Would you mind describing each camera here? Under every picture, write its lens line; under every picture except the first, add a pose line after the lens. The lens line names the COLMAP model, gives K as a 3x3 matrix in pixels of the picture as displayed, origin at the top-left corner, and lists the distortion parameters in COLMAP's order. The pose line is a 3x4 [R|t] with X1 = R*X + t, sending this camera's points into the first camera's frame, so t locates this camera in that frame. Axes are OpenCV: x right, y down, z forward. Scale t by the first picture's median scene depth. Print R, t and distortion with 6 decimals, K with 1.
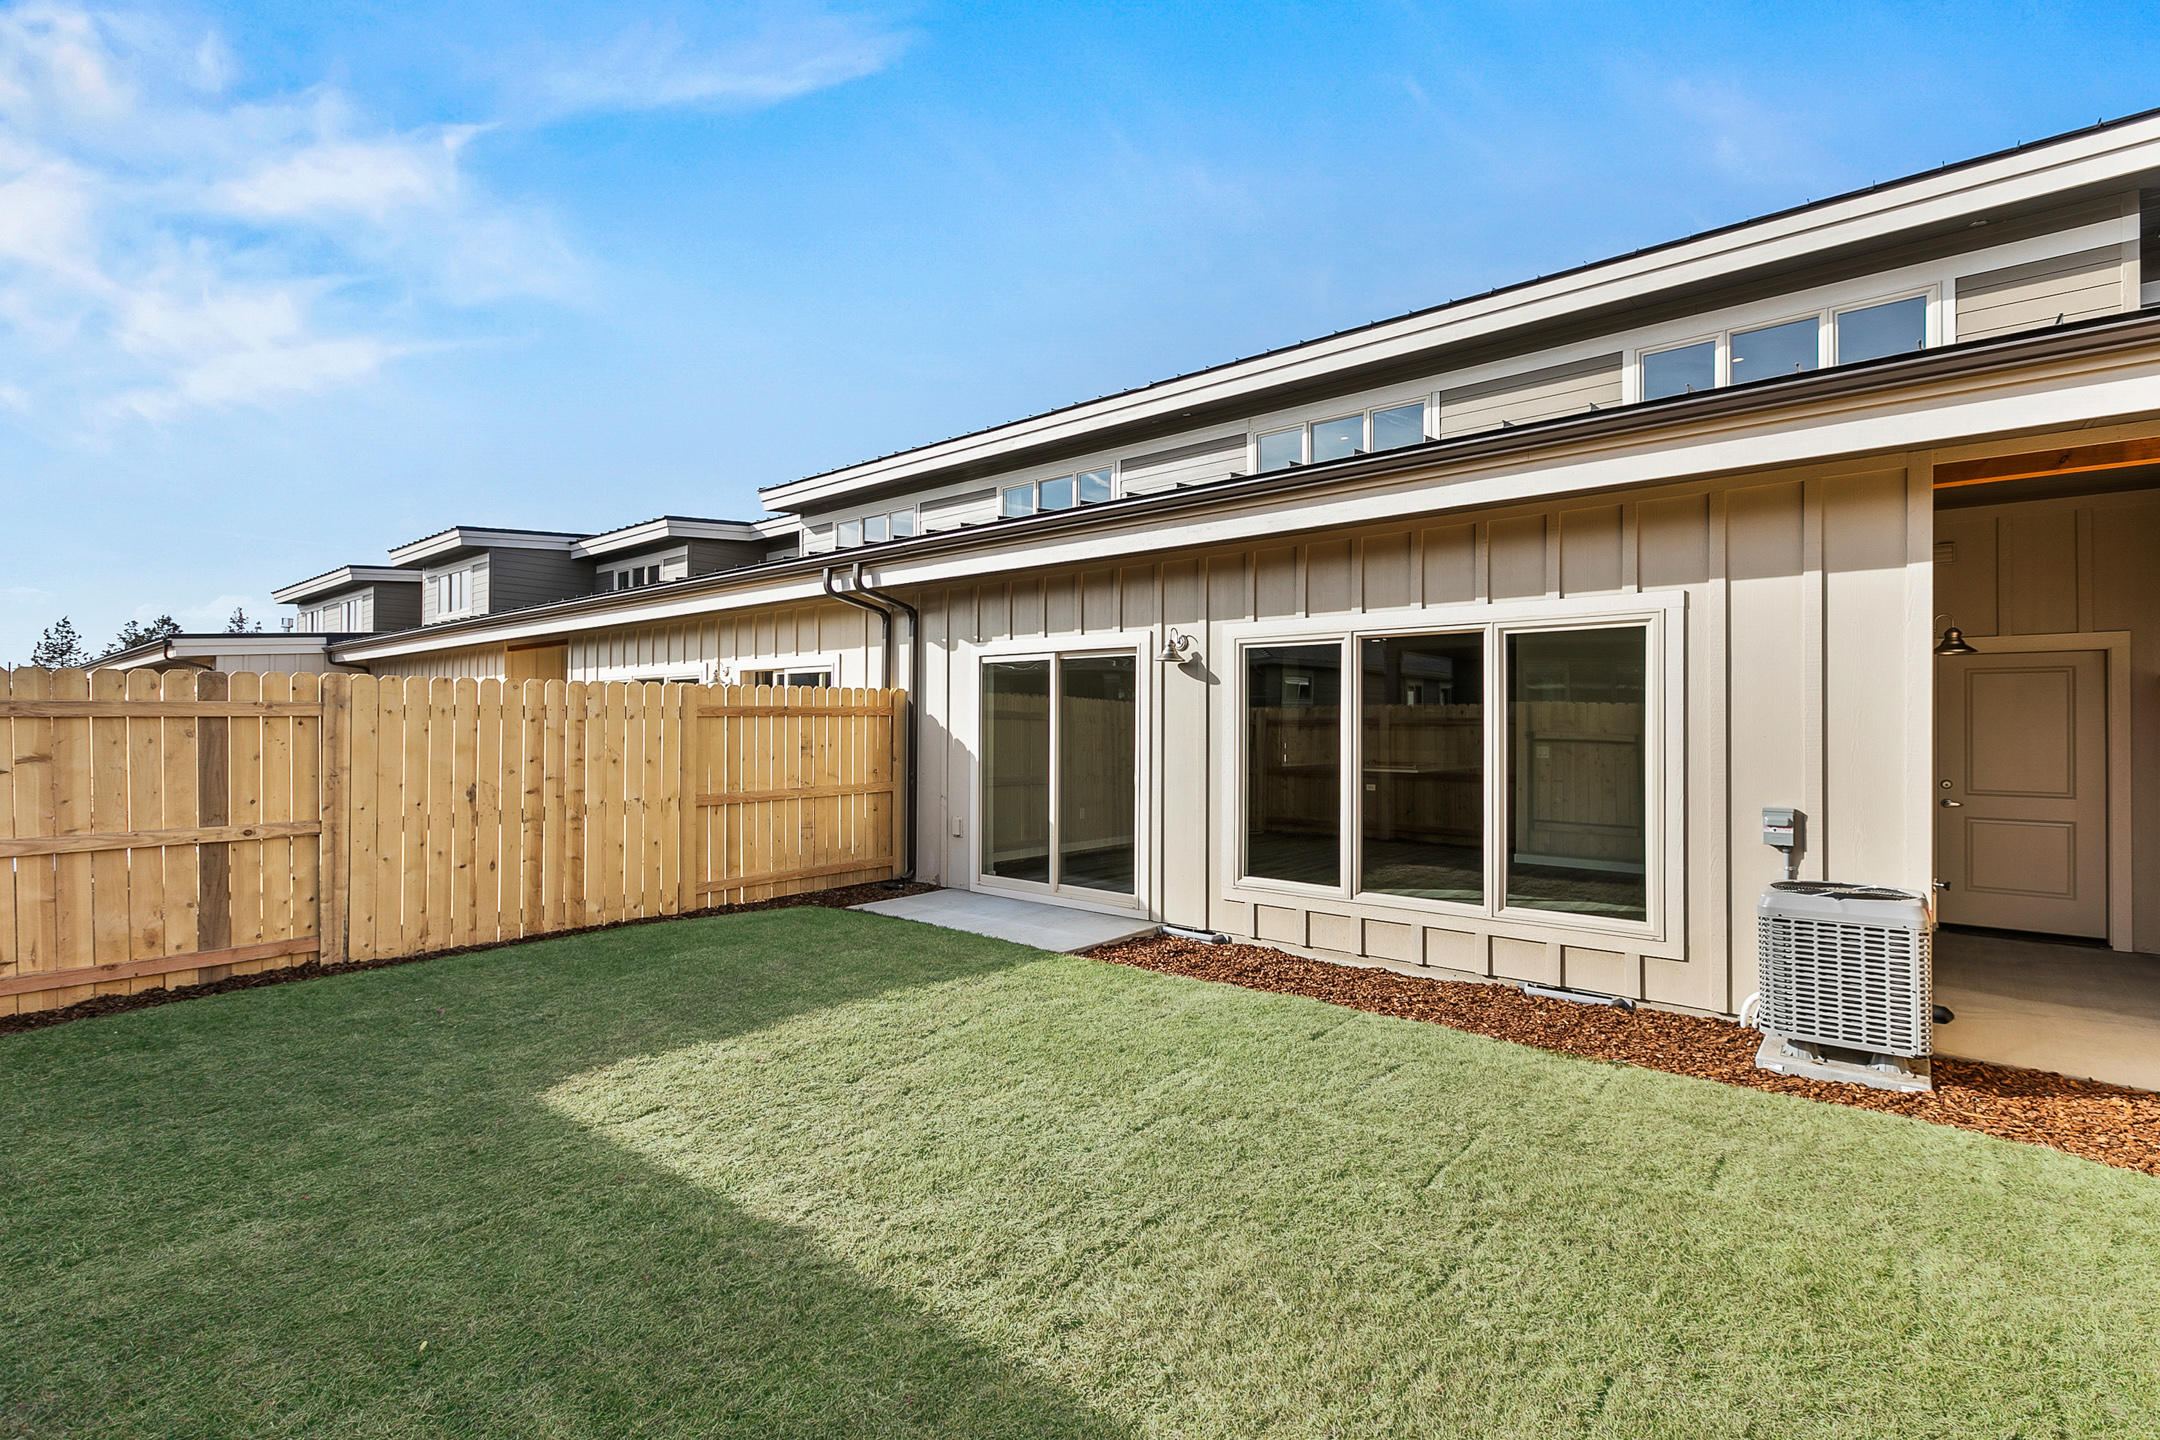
lens RADIAL K [[1015.5, 0, 1082.0], [0, 1015.5, 717.2], [0, 0, 1]] dist [-0.004193, -0.000190]
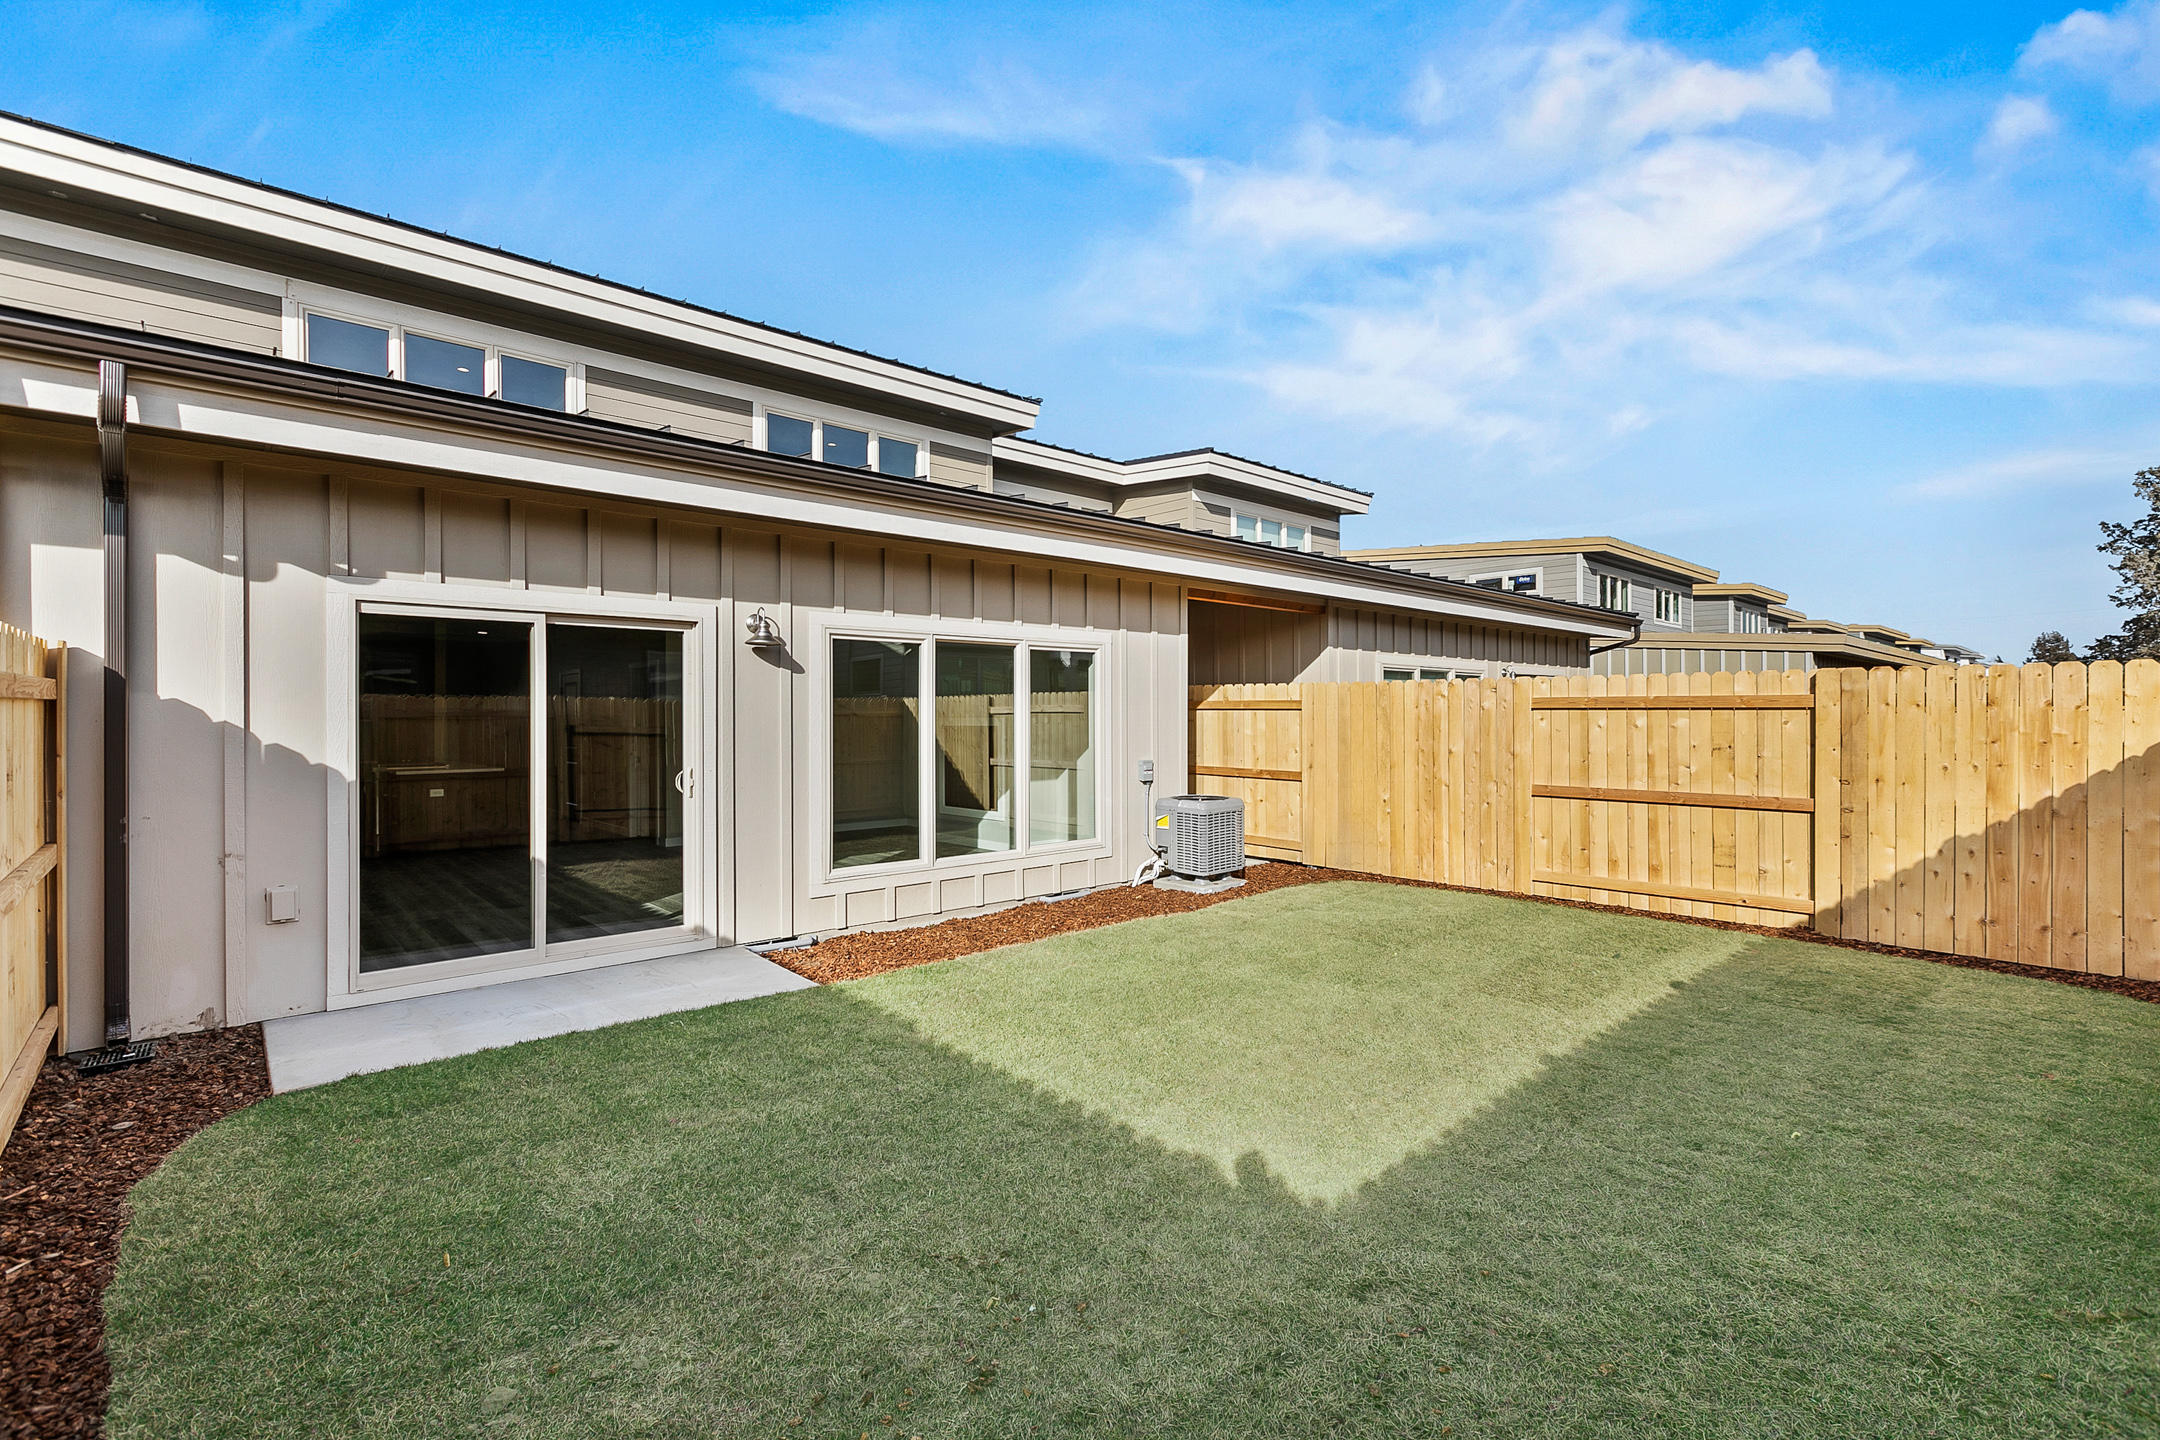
lens RADIAL K [[963.3, 0, 1081.5], [0, 963.3, 718.1], [0, 0, 1]] dist [-0.001622, -0.000904]
pose [[0.113109, -0.005994, 0.993565, -0.637250], [-0.004321, 0.999969, 0.006525, 0.001995], [-0.993573, -0.005031, 0.113079, 0.560492]]
